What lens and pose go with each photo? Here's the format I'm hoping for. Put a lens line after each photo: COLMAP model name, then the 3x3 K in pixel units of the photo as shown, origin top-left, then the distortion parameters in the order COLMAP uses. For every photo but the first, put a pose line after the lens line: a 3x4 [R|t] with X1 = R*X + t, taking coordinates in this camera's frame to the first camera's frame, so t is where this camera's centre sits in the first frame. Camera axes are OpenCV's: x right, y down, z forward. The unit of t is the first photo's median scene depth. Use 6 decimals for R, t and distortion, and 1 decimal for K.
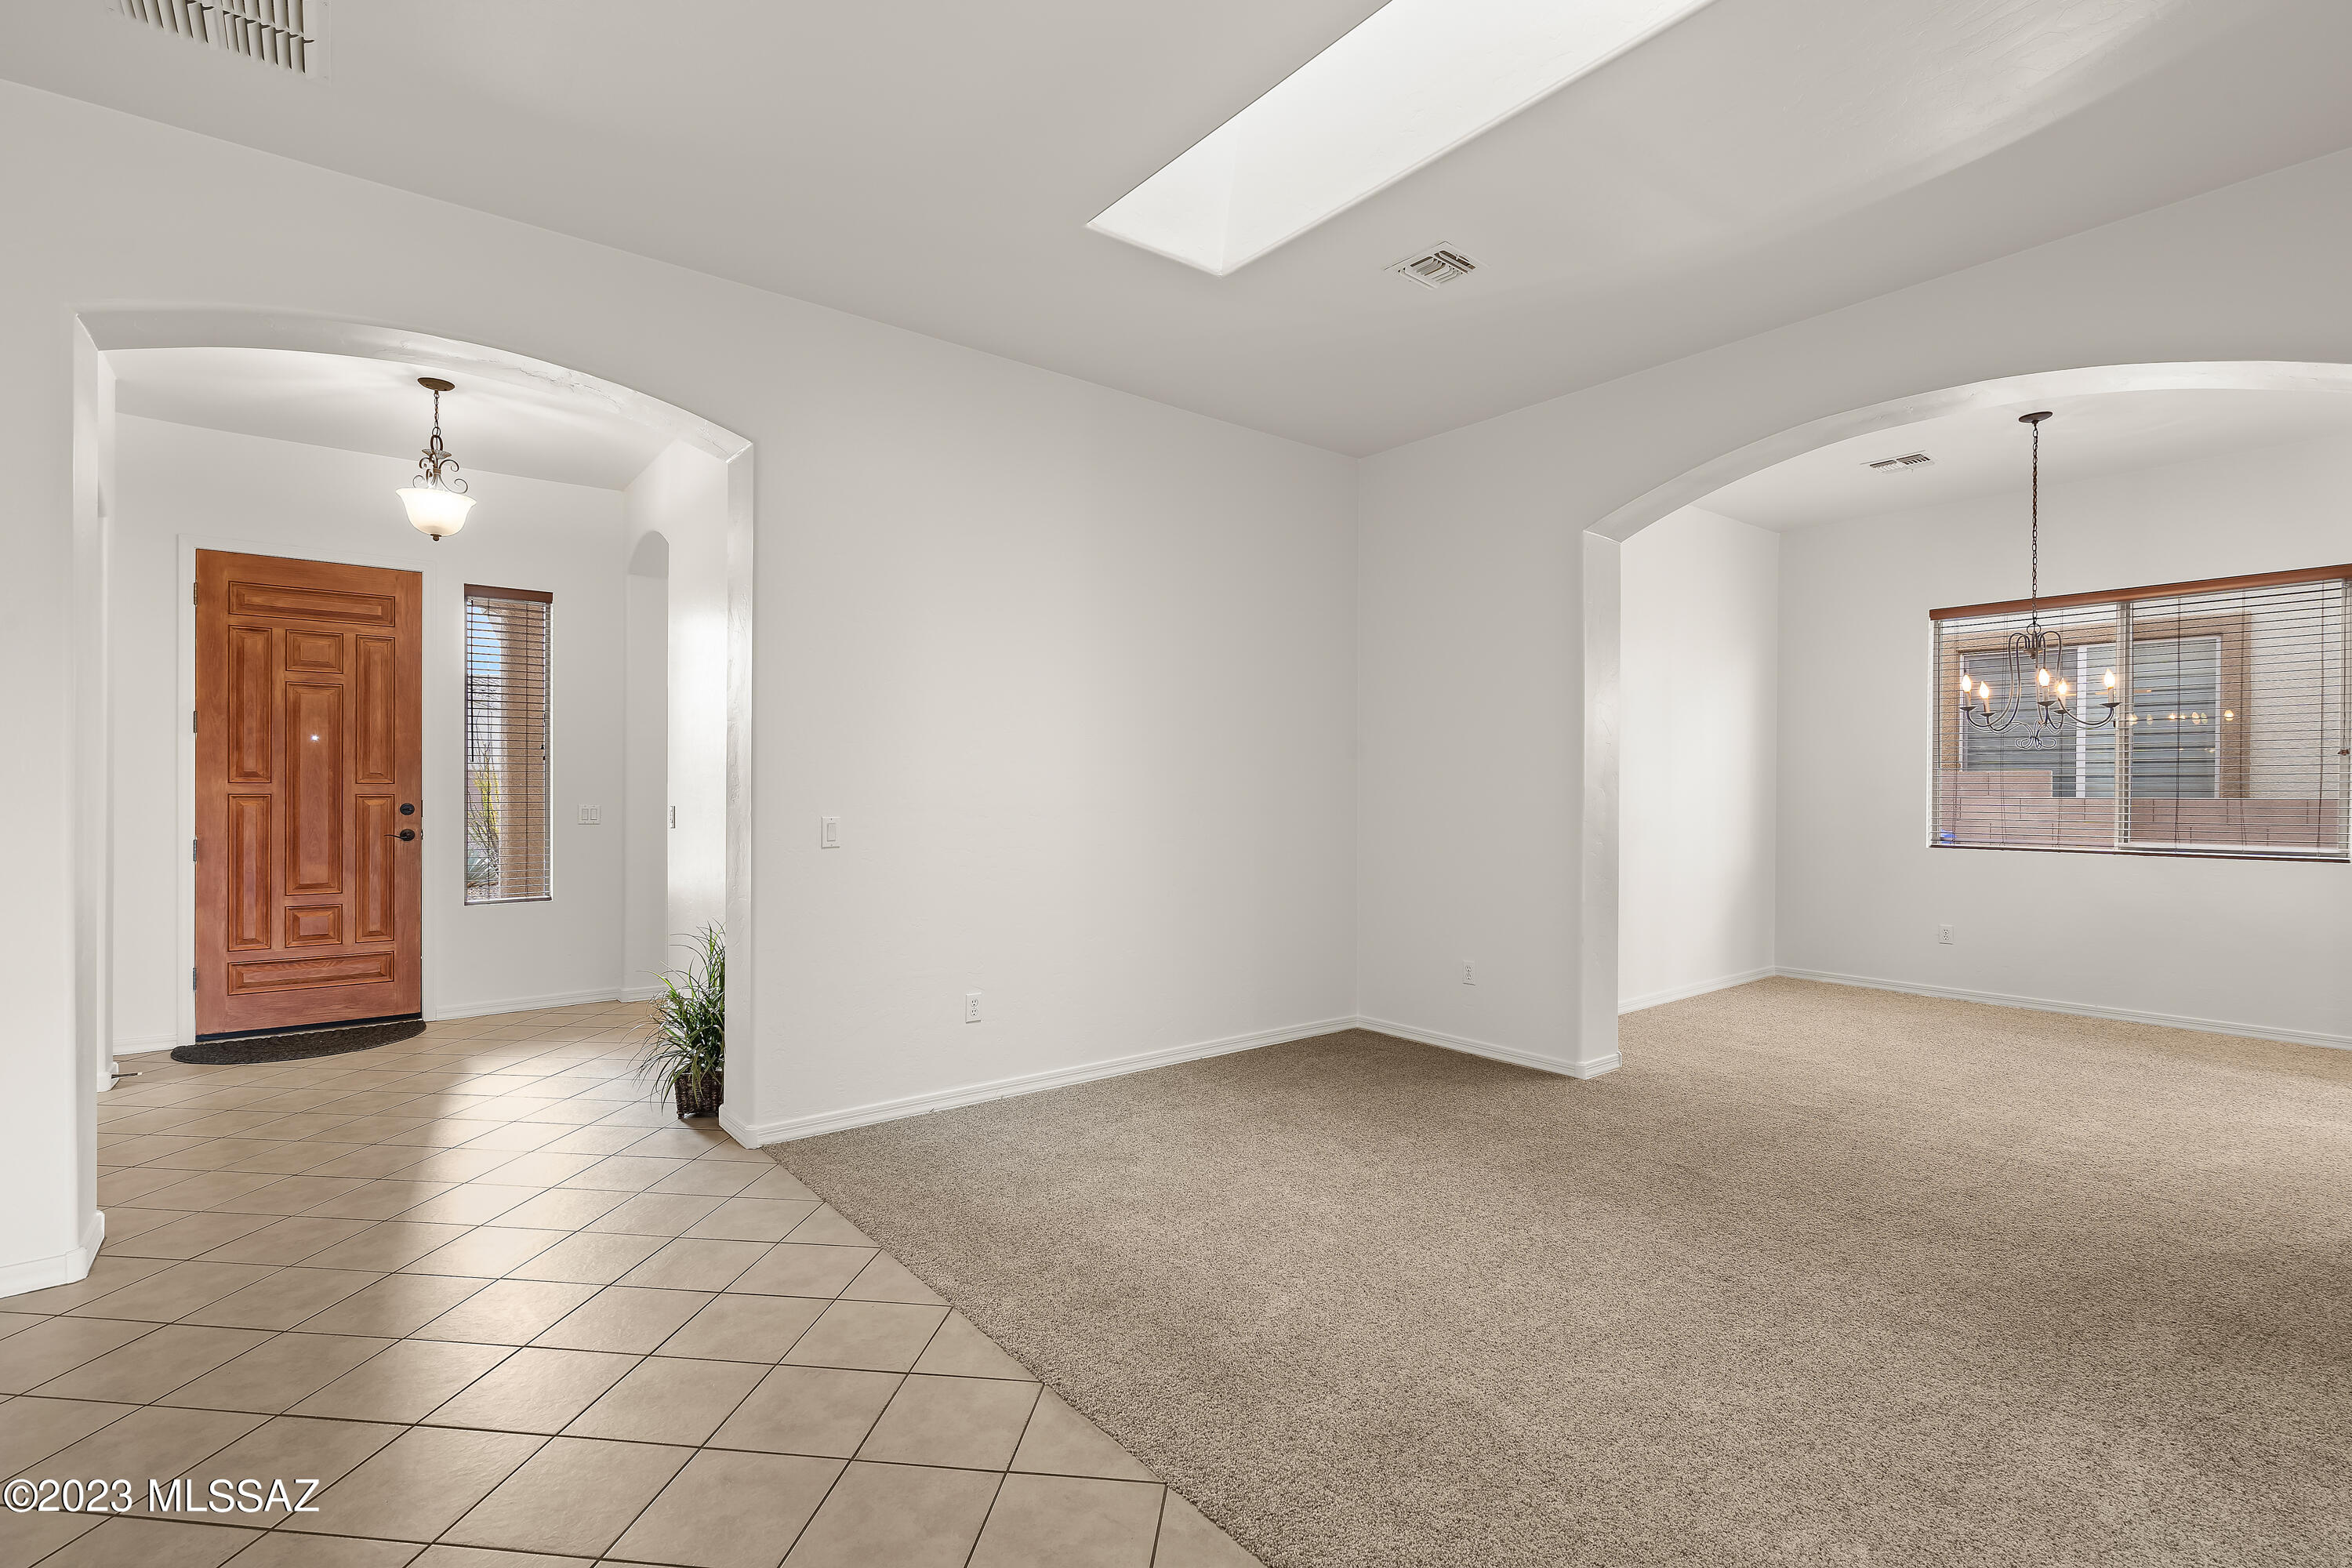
lens RADIAL K [[1087.1, 0, 1176.3], [0, 1087.1, 797.9], [0, 0, 1]] dist [-0.009800, 0.003335]
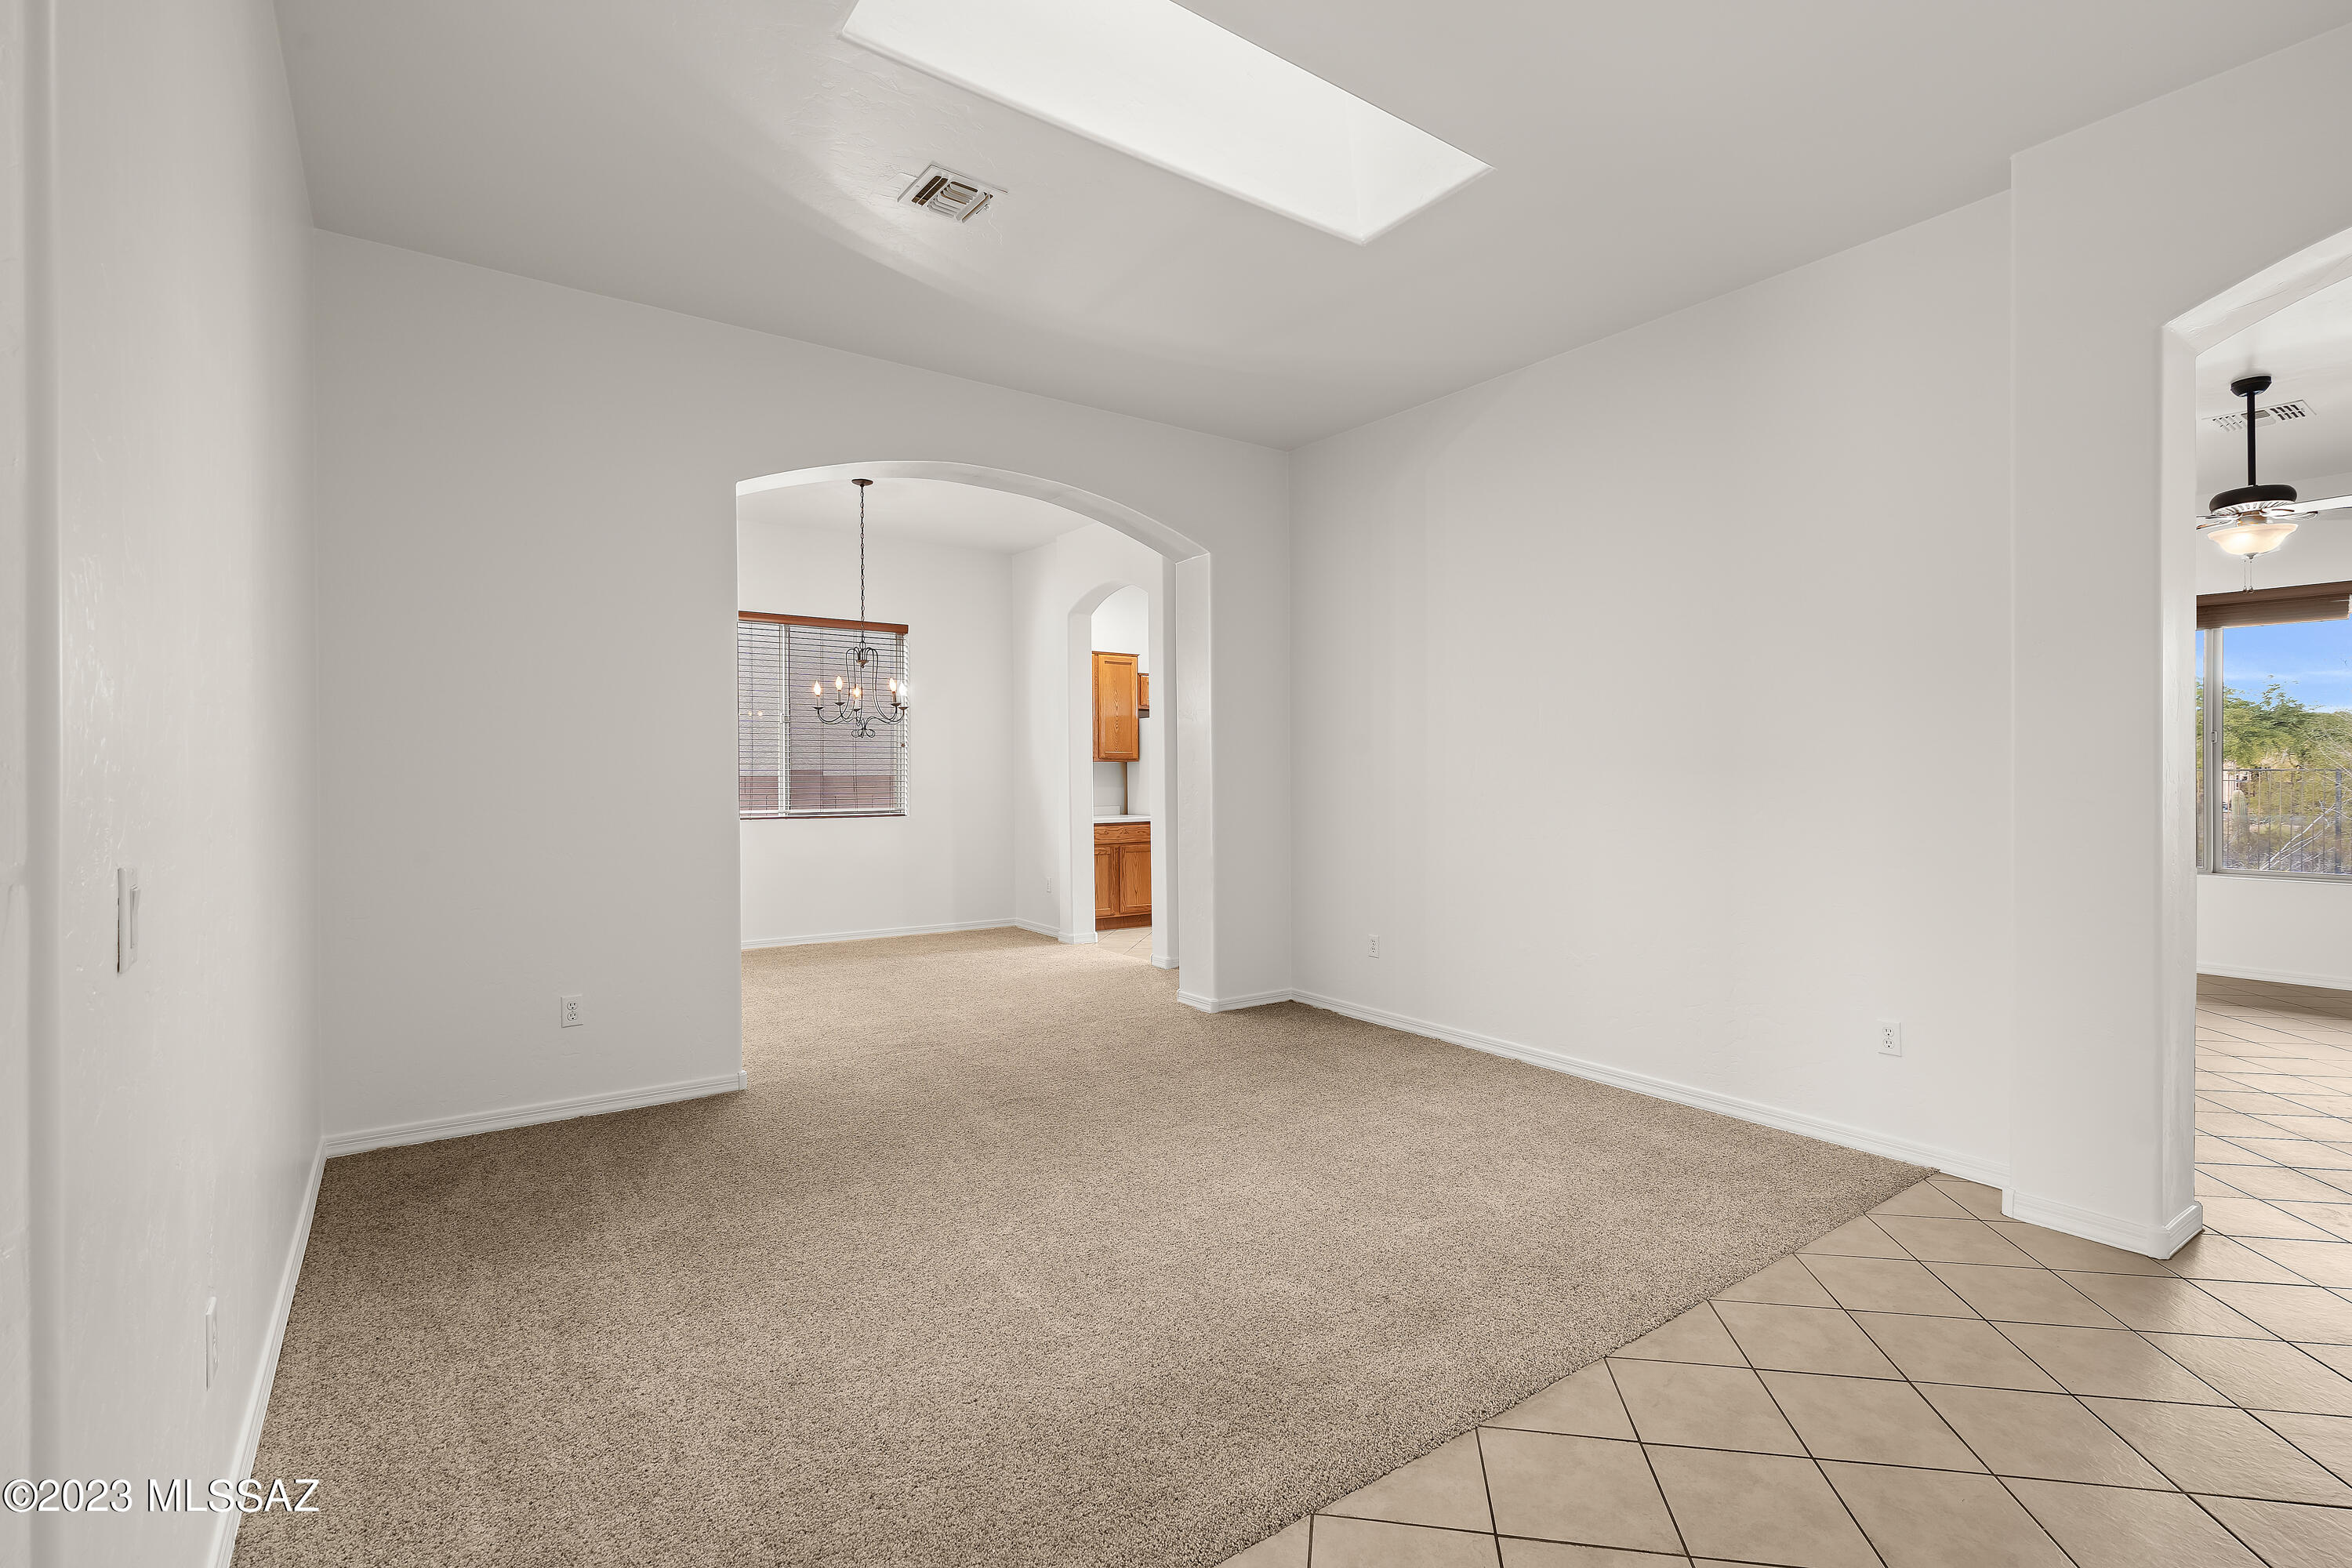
lens RADIAL K [[1087.1, 0, 1175.2], [0, 1087.1, 776.2], [0, 0, 1]] dist [-0.009800, 0.003335]
pose [[0.044729, -0.006737, 0.998976, -0.487406], [0.006530, 0.999958, 0.006451, -0.005437], [-0.998978, 0.006235, 0.044771, 0.569165]]
